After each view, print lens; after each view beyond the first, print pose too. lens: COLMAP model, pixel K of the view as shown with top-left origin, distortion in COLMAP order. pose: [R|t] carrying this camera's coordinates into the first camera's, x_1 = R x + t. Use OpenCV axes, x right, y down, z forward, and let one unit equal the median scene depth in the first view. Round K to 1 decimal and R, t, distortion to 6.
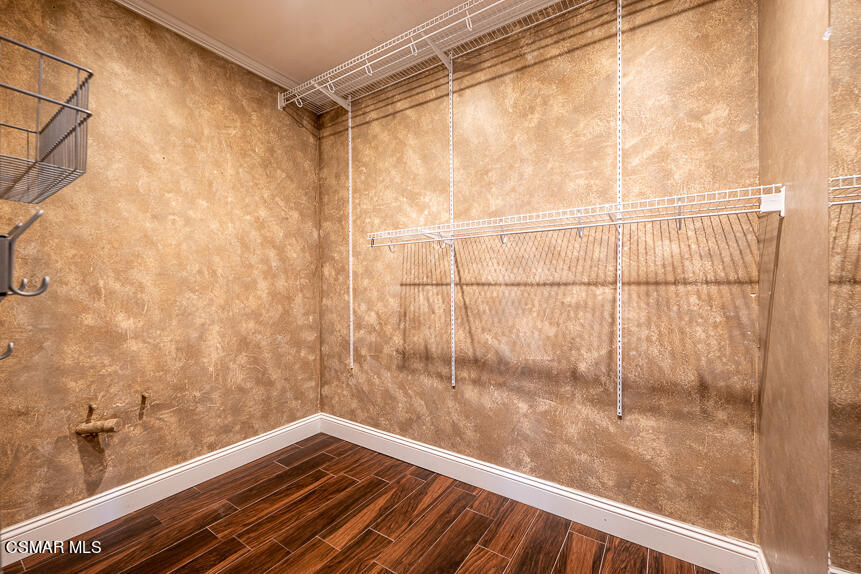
lens RADIAL K [[353.8, 0, 432.4], [0, 353.8, 287.5], [0, 0, 1]] dist [0.000620, -0.000357]
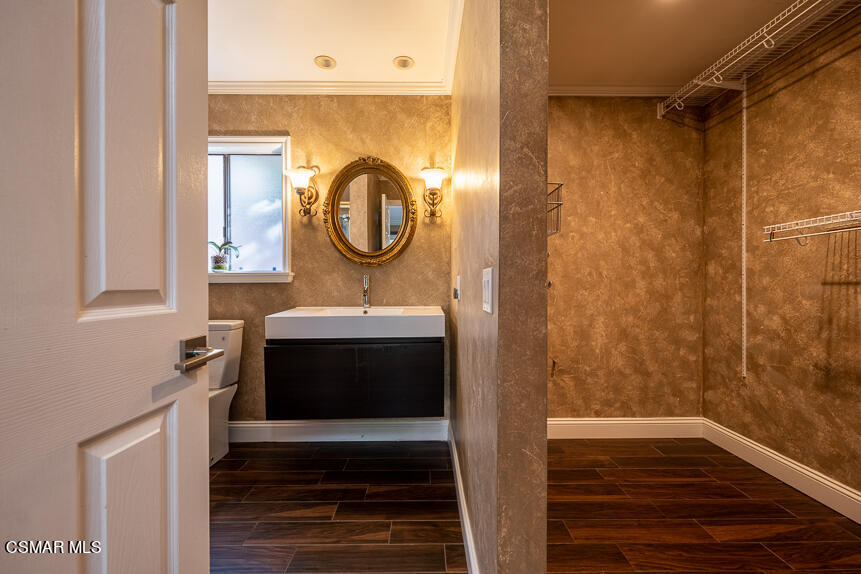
lens RADIAL K [[353.8, 0, 432.4], [0, 353.8, 287.5], [0, 0, 1]] dist [0.000620, -0.000357]
pose [[0.563490, 0.007811, -0.826086, 0.069597], [-0.004851, 0.999969, 0.006147, 0.000152], [0.826108, 0.000543, 0.563511, -0.168299]]
